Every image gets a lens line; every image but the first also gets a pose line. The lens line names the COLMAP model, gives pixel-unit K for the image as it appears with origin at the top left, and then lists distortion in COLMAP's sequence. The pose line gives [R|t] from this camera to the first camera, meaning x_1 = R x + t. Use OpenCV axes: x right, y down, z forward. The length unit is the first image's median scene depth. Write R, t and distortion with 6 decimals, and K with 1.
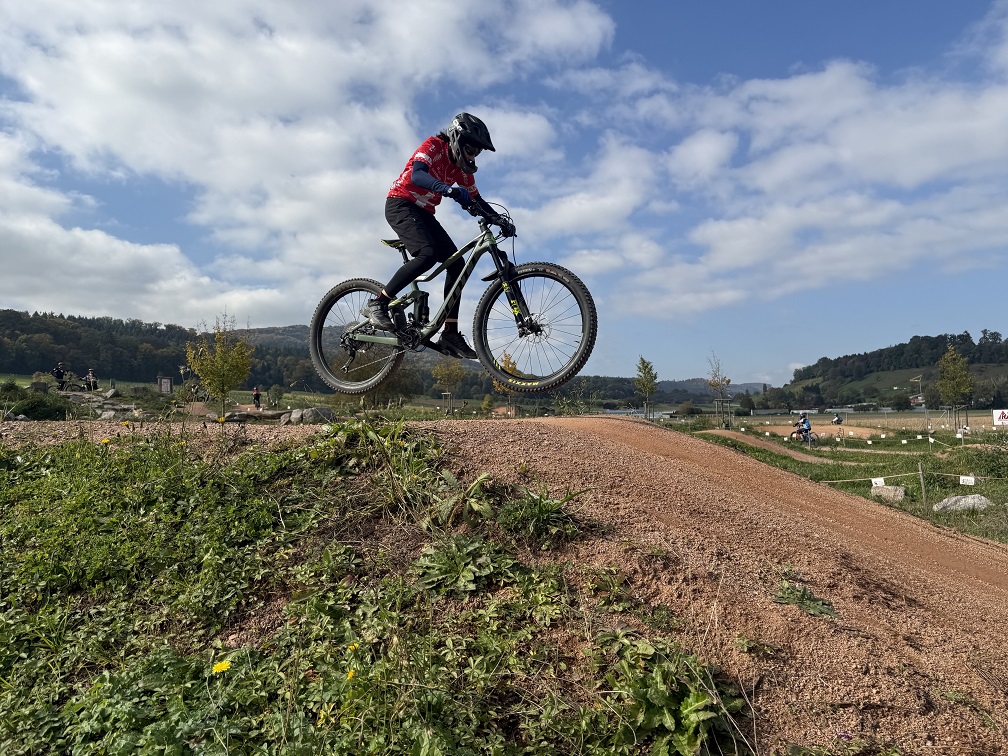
lens RADIAL K [[701.7, 0, 528.6], [0, 701.7, 377.7], [0, 0, 1]] dist [0.060820, -0.072803]
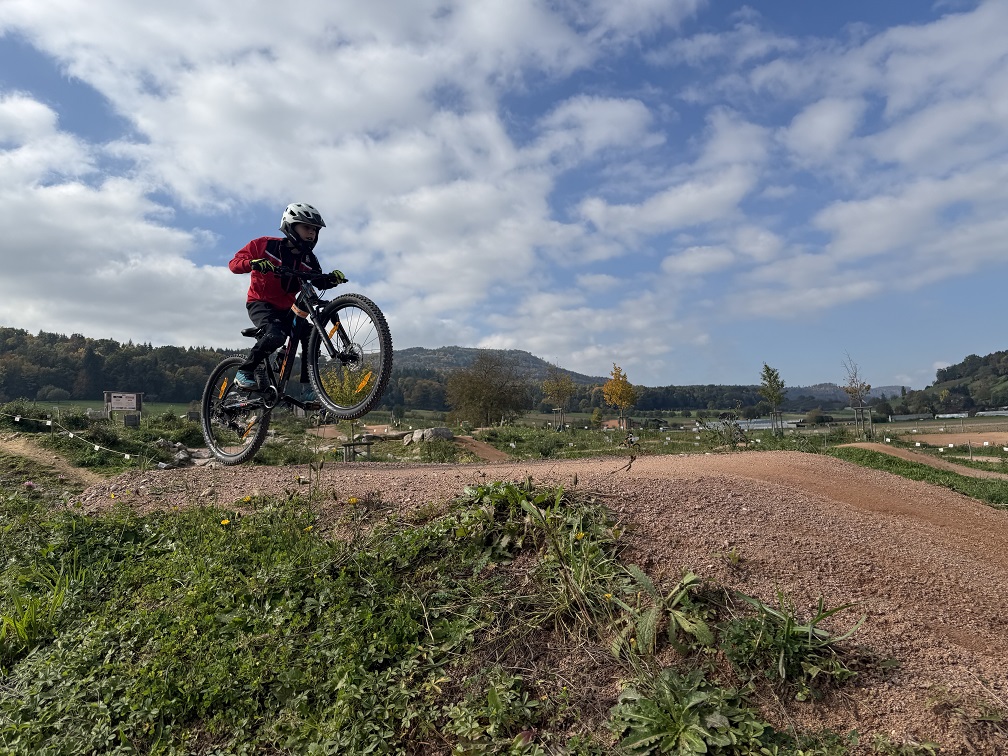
lens RADIAL K [[697.8, 0, 504.0], [0, 697.8, 378.0], [0, 0, 1]] dist [0.061262, -0.079841]
pose [[0.981346, -0.039505, -0.188145, -0.093508], [0.035896, 0.999101, -0.022556, -0.048889], [0.188867, 0.015382, 0.981882, 0.210866]]
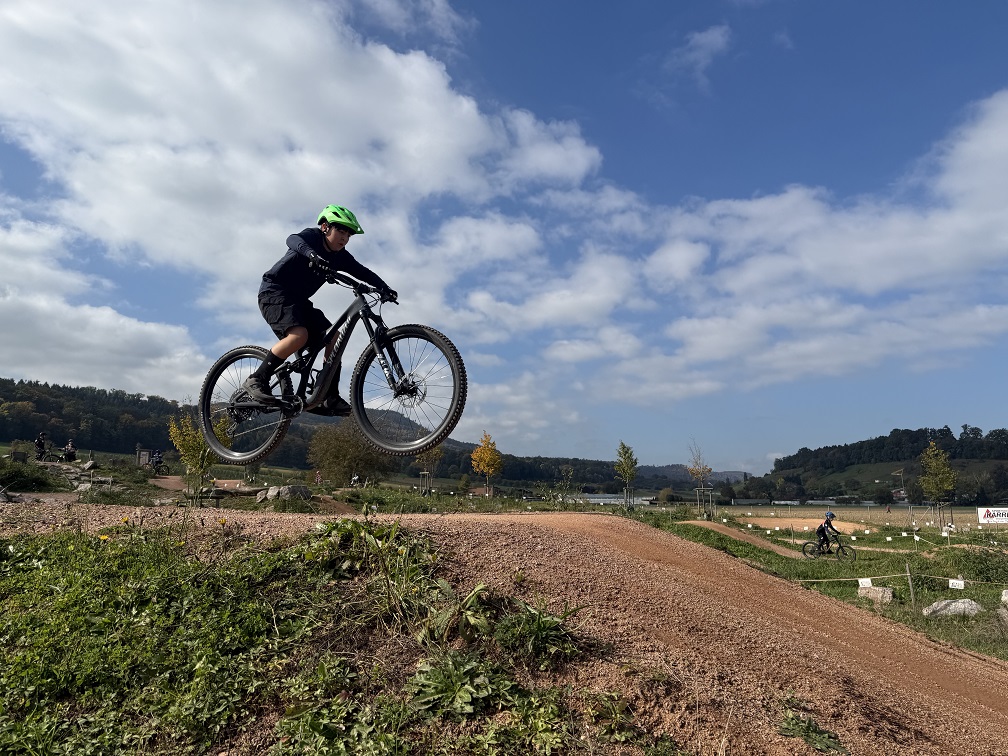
lens RADIAL K [[703.5, 0, 504.0], [0, 703.5, 378.0], [0, 0, 1]] dist [0.034152, -0.033875]
pose [[0.999563, 0.028693, -0.007052, -0.028132], [-0.029310, 0.993040, -0.114074, -0.034480], [0.003730, 0.114230, 0.993447, -0.017313]]
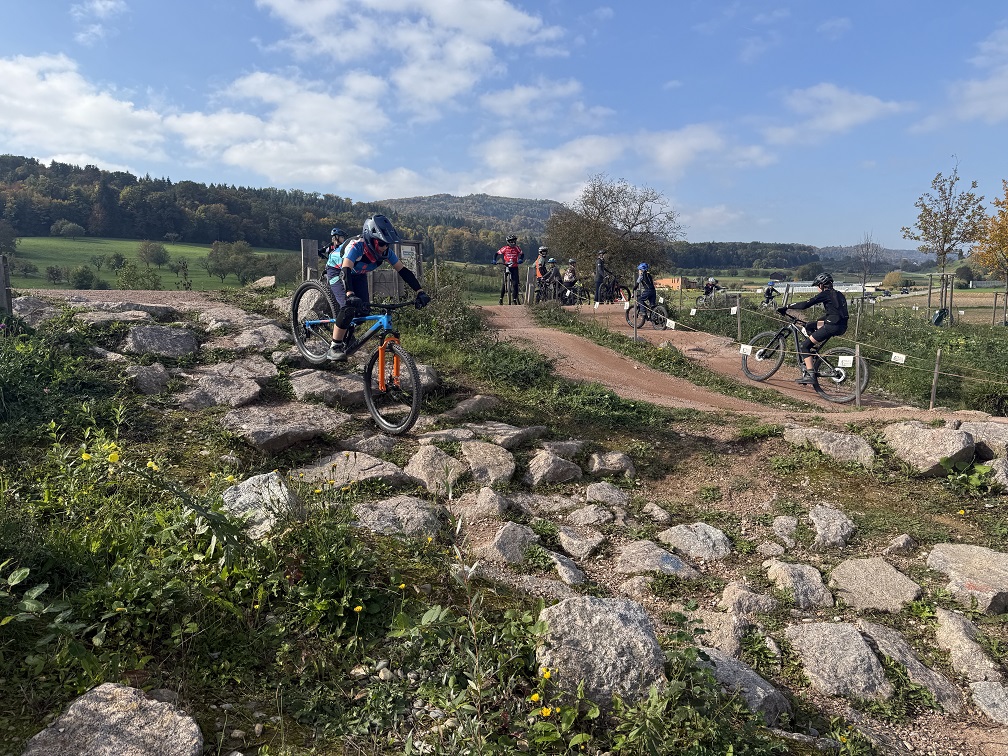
lens RADIAL K [[697.8, 0, 504.0], [0, 697.8, 378.0], [0, 0, 1]] dist [0.061262, -0.079841]
pose [[0.974215, 0.036089, -0.222716, -2.109012], [0.005939, 0.982681, 0.185211, 0.000823], [0.225543, -0.181758, 0.957128, 3.472141]]
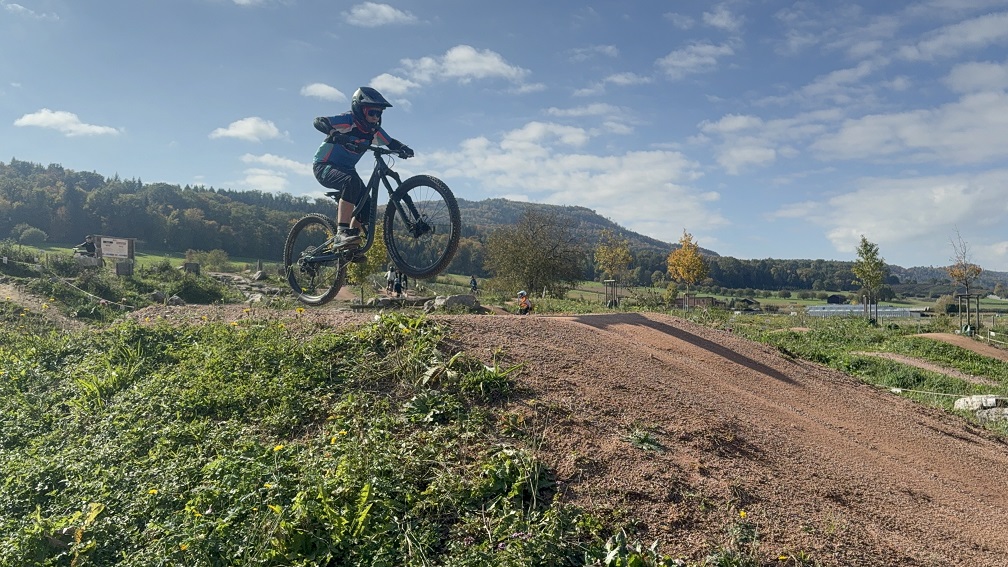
lens RADIAL K [[848.4, 0, 504.0], [0, 848.4, 283.5], [0, 0, 1]] dist [0.207217, -0.336091]
pose [[0.967164, 0.017627, -0.253539, 0.443465], [-0.010584, 0.999520, 0.029114, -0.057953], [0.253931, -0.025475, 0.966887, -0.651308]]
